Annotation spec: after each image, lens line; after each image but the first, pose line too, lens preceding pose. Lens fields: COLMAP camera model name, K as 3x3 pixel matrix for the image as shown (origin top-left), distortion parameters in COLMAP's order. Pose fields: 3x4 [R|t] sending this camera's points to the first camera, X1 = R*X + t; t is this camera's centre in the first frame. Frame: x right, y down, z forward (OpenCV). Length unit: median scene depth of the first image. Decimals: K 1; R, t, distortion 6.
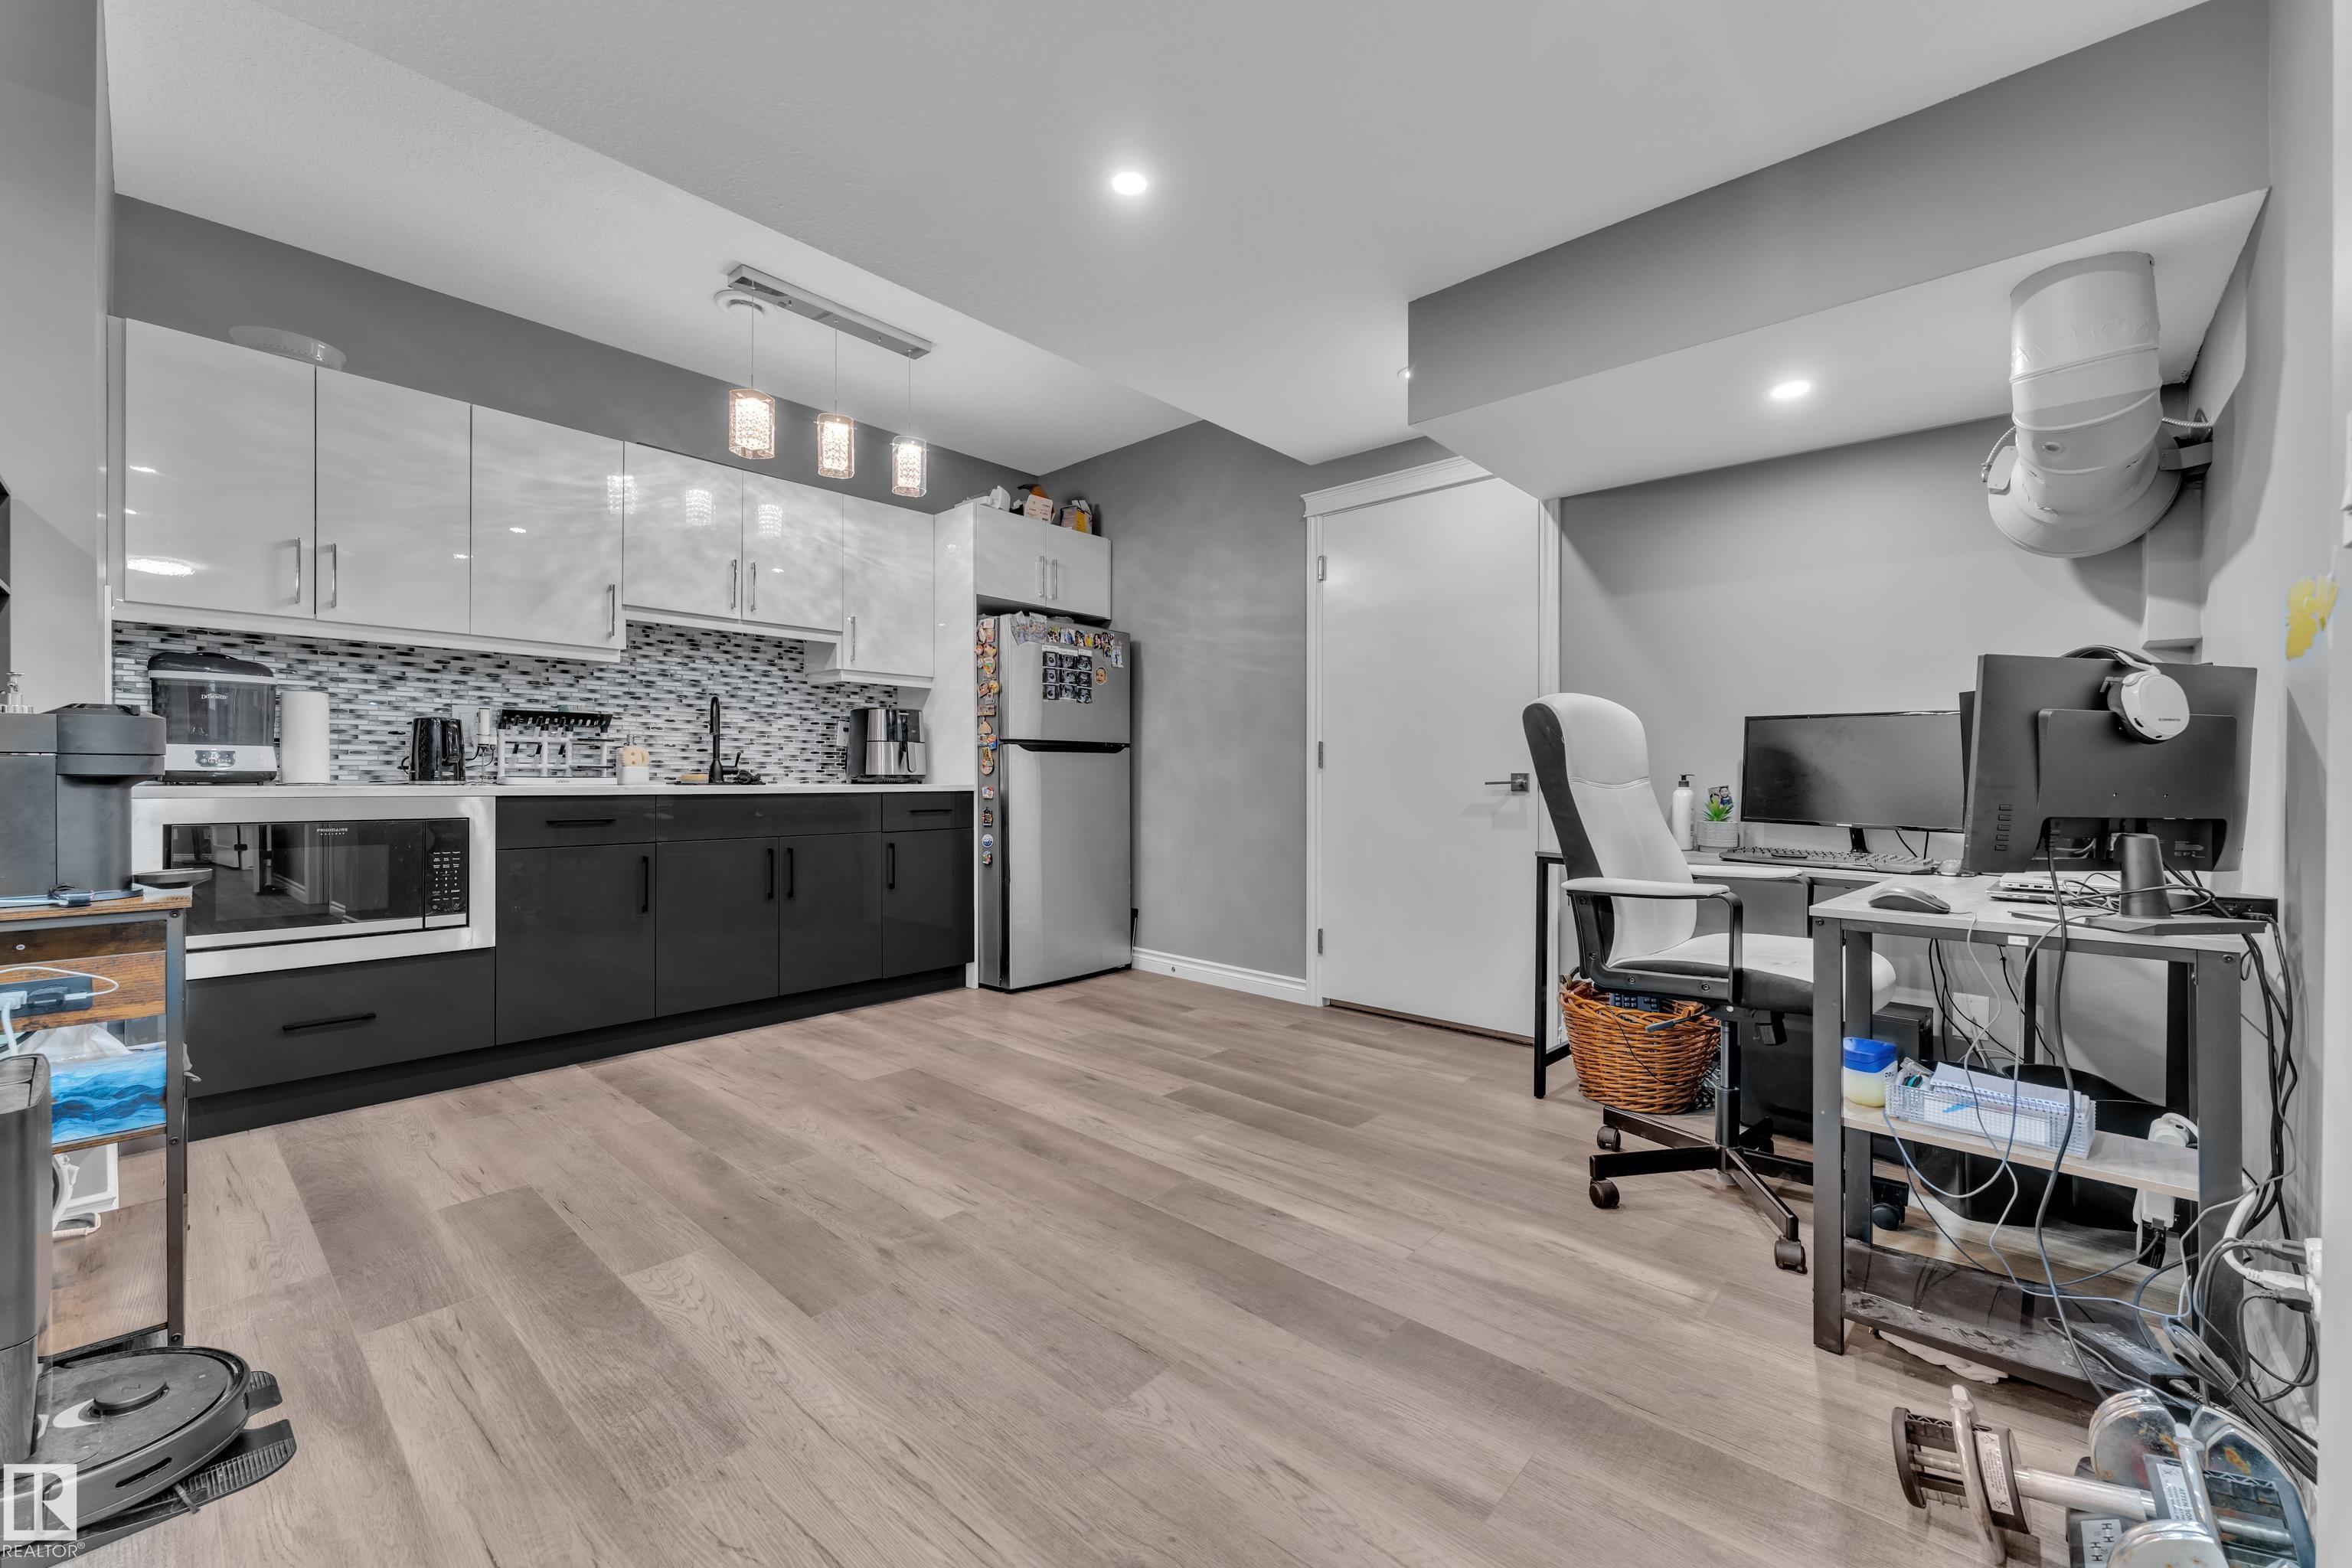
lens RADIAL K [[942.9, 0, 1174.7], [0, 942.9, 775.0], [0, 0, 1]] dist [0.001461, -0.000378]
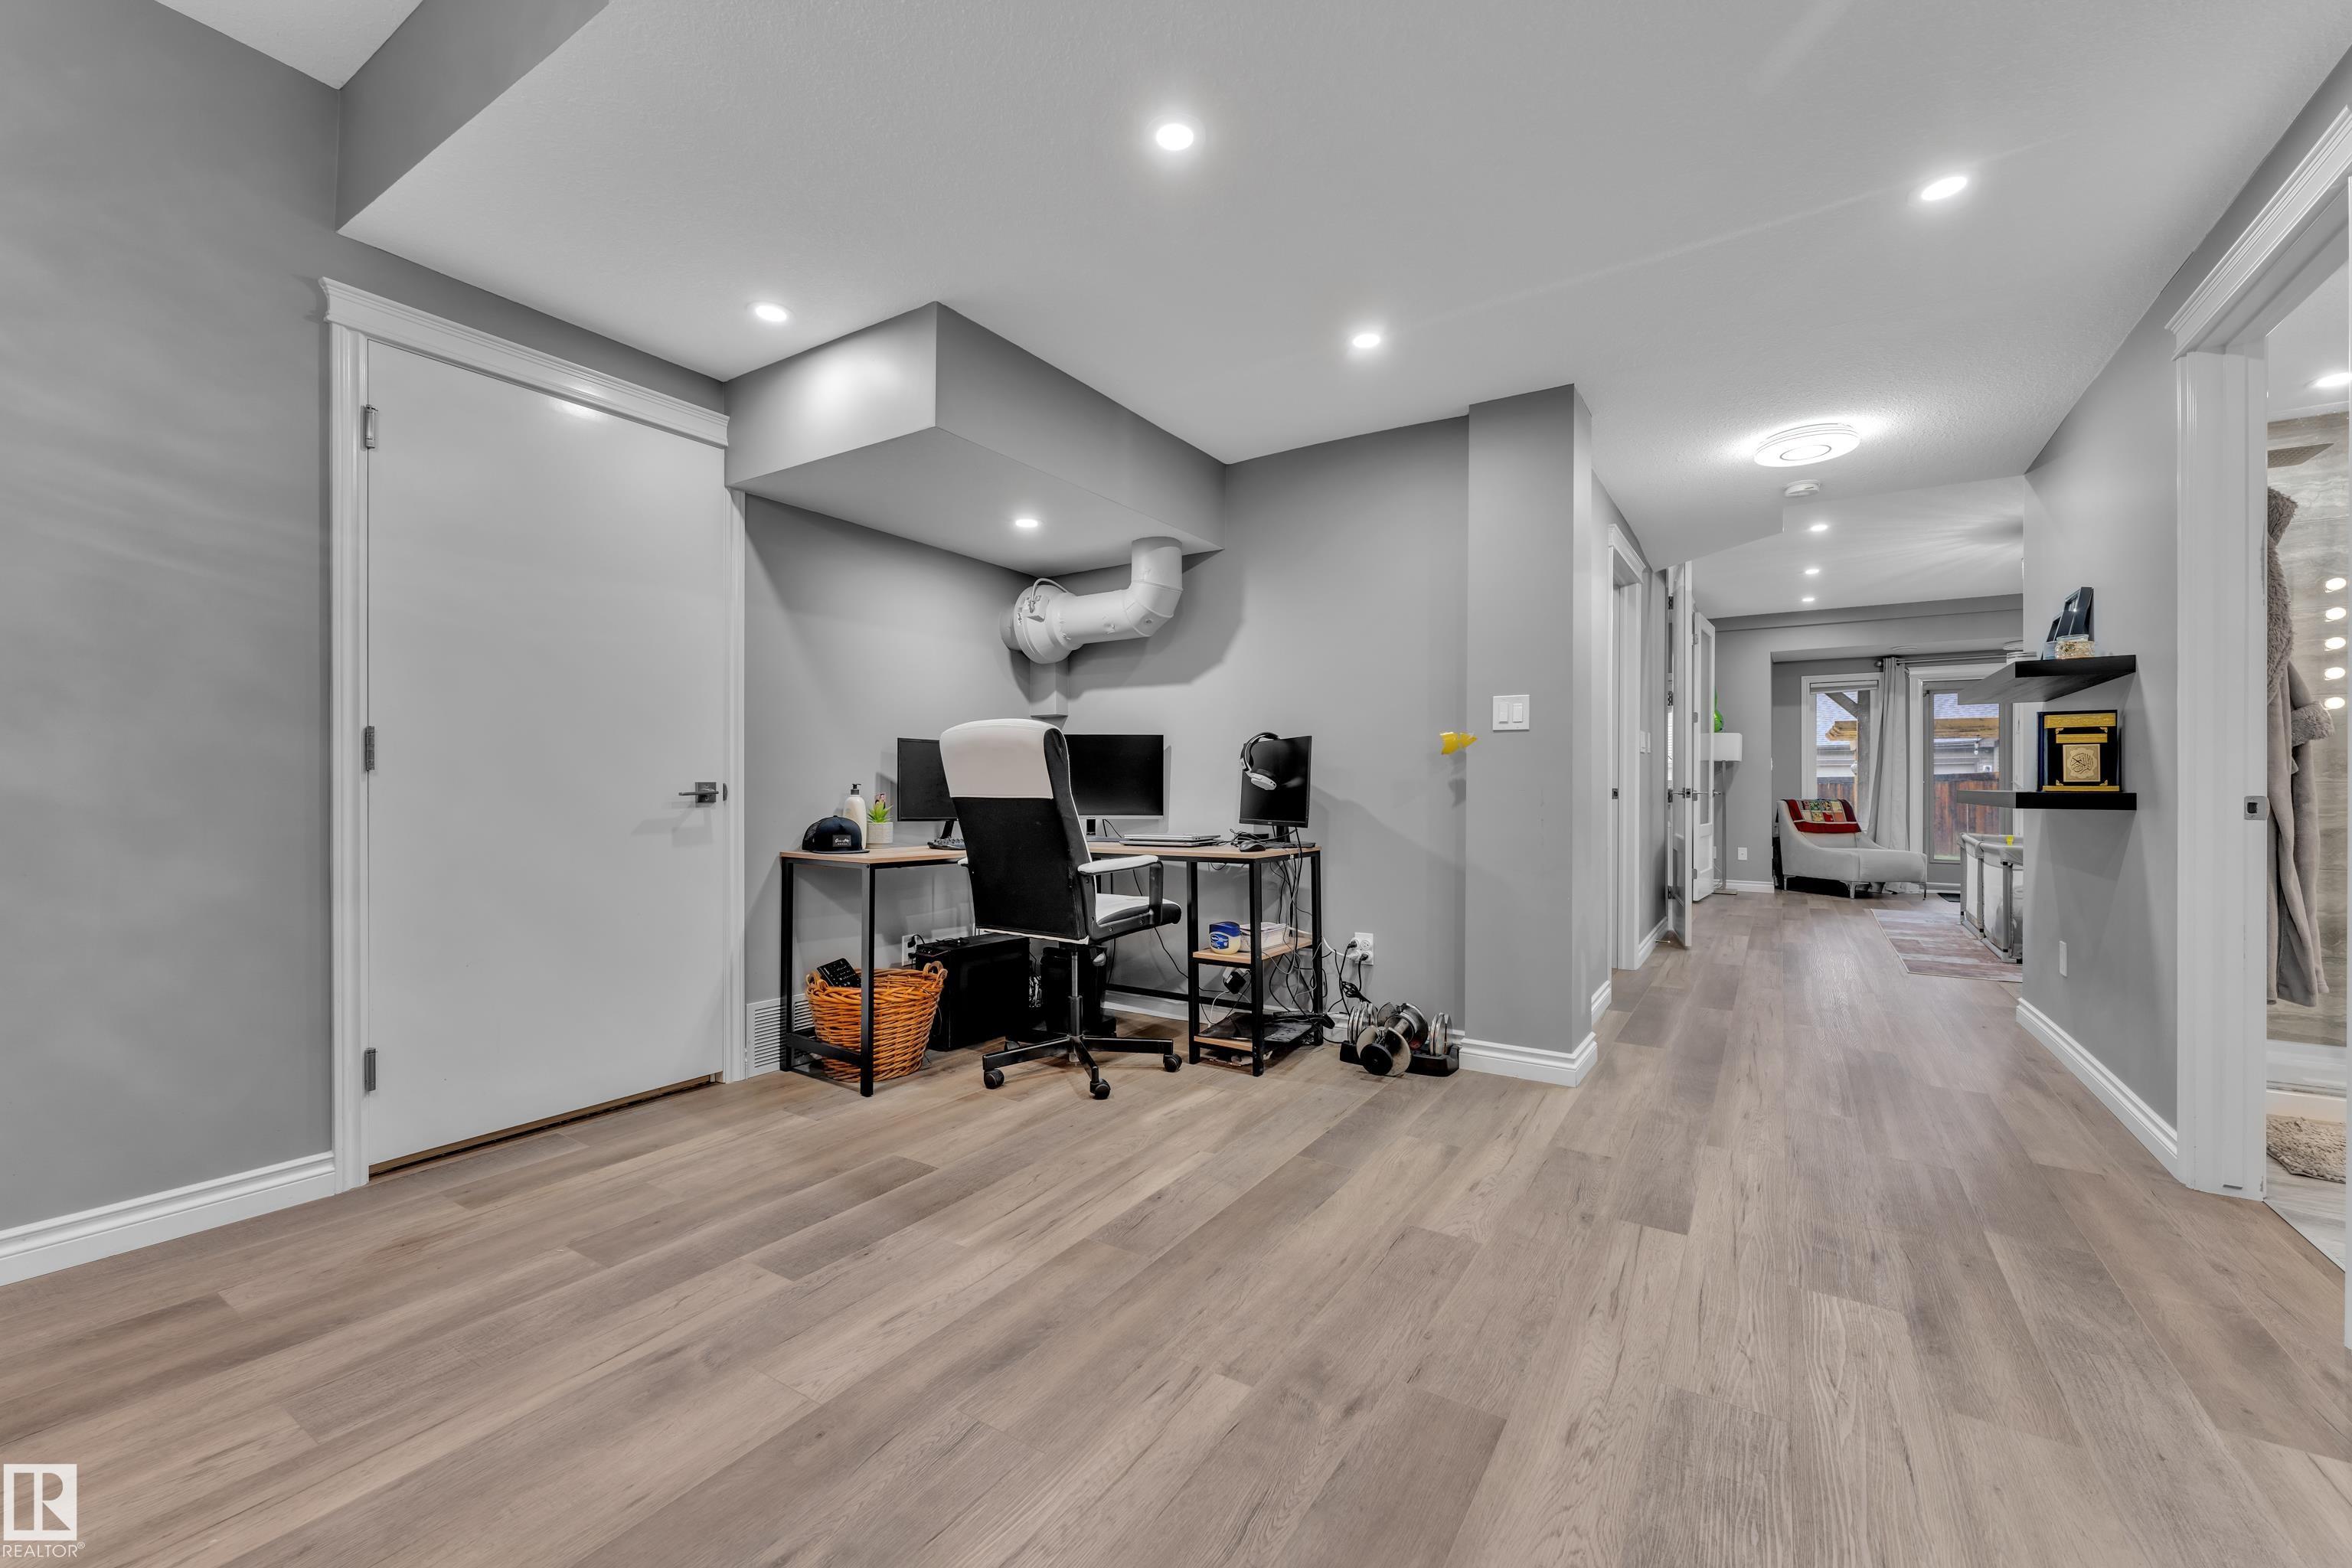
lens RADIAL K [[942.9, 0, 1173.1], [0, 942.9, 780.9], [0, 0, 1]] dist [0.001461, -0.000378]
pose [[-0.164747, -0.000474, 0.986336, -0.968668], [-0.005338, 0.999986, -0.000411, -0.008366], [-0.986321, -0.005332, -0.164747, 1.178626]]
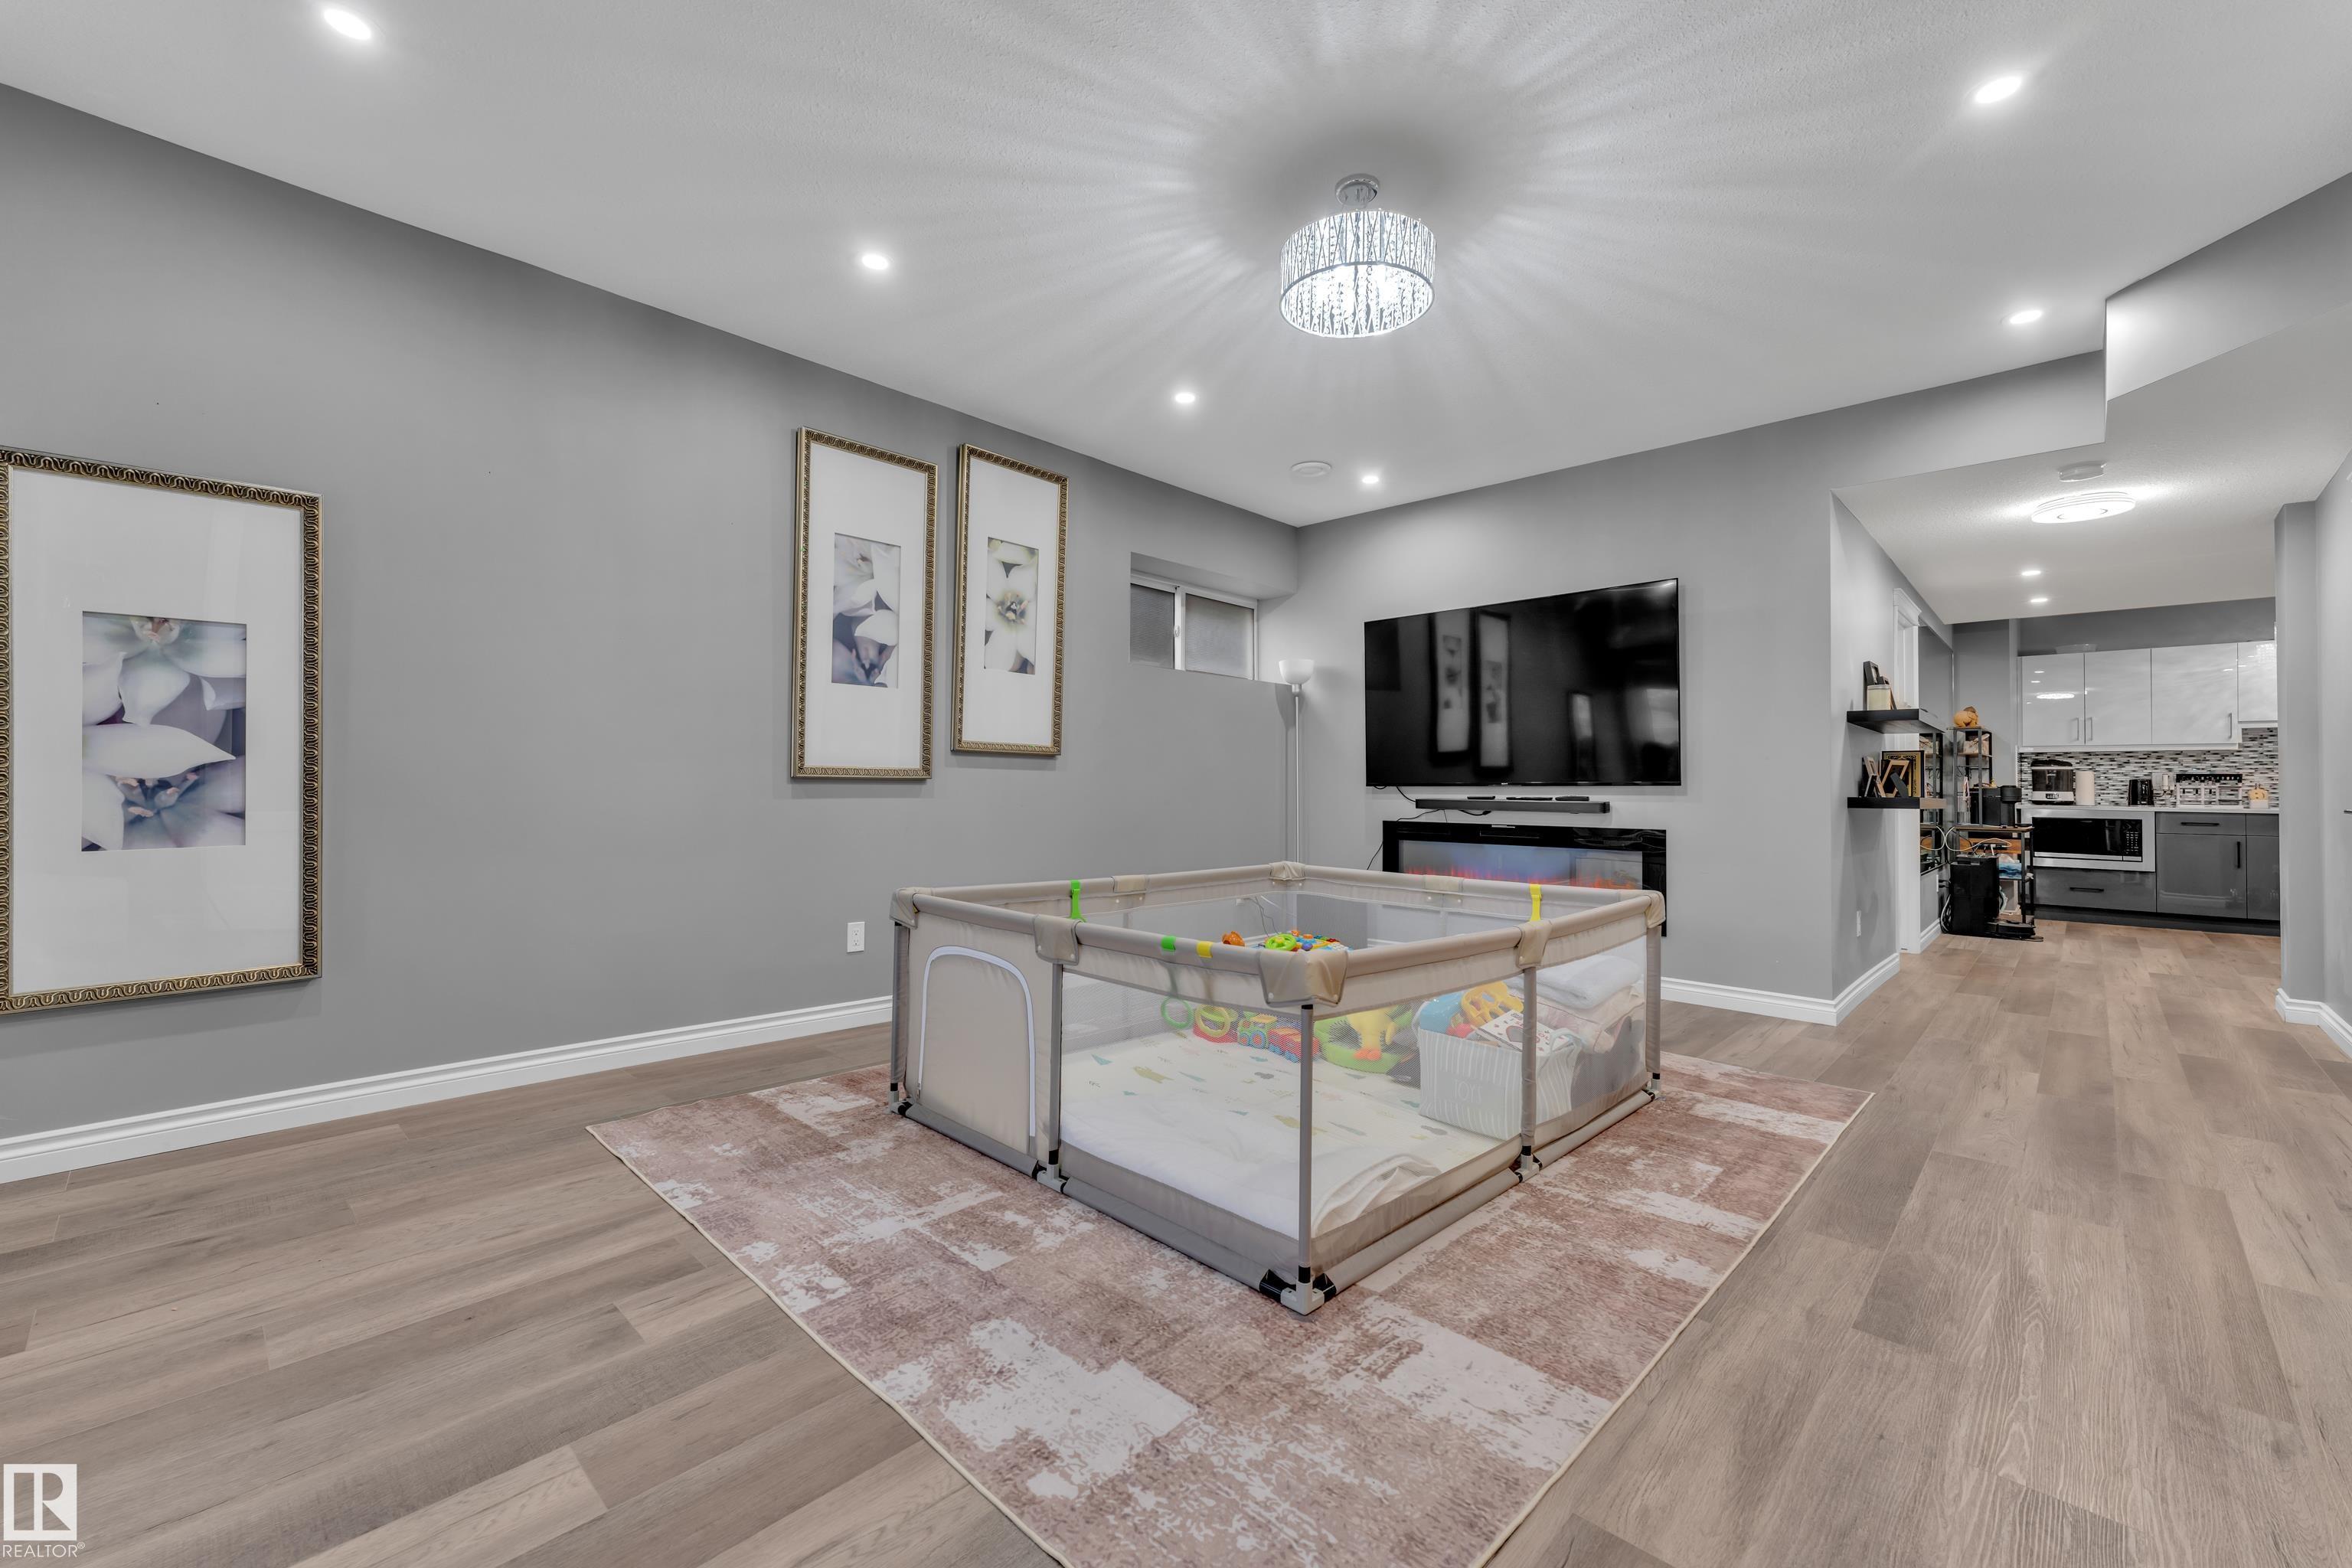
lens RADIAL K [[942.9, 0, 1184.6], [0, 942.9, 777.2], [0, 0, 1]] dist [0.001461, -0.000378]
pose [[-0.029463, -0.018023, -0.999403, 1.510806], [-0.013681, 0.999751, -0.017626, 0.008787], [0.999472, 0.013153, -0.029702, -1.216043]]
